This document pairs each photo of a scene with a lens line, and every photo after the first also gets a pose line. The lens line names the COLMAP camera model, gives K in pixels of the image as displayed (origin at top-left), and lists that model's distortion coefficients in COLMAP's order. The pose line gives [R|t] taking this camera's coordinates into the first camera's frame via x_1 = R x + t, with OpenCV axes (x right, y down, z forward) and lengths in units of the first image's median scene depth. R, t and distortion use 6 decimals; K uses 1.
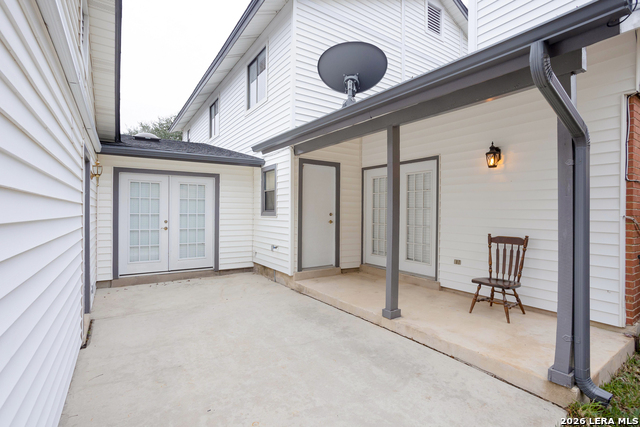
lens RADIAL K [[307.9, 0, 315.8], [0, 307.9, 211.8], [0, 0, 1]] dist [-0.052239, 0.027780]
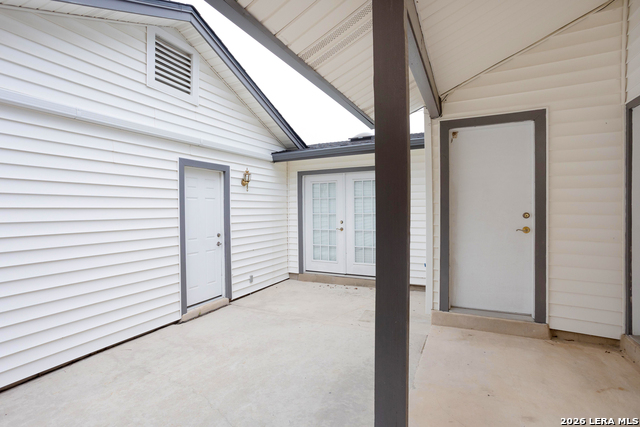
lens RADIAL K [[307.9, 0, 315.8], [0, 307.9, 211.8], [0, 0, 1]] dist [-0.052239, 0.027780]
pose [[0.506580, -0.004855, -0.862179, 0.310905], [0.009867, 0.999951, 0.000166, -0.000842], [0.862136, -0.008592, 0.506603, 0.457497]]
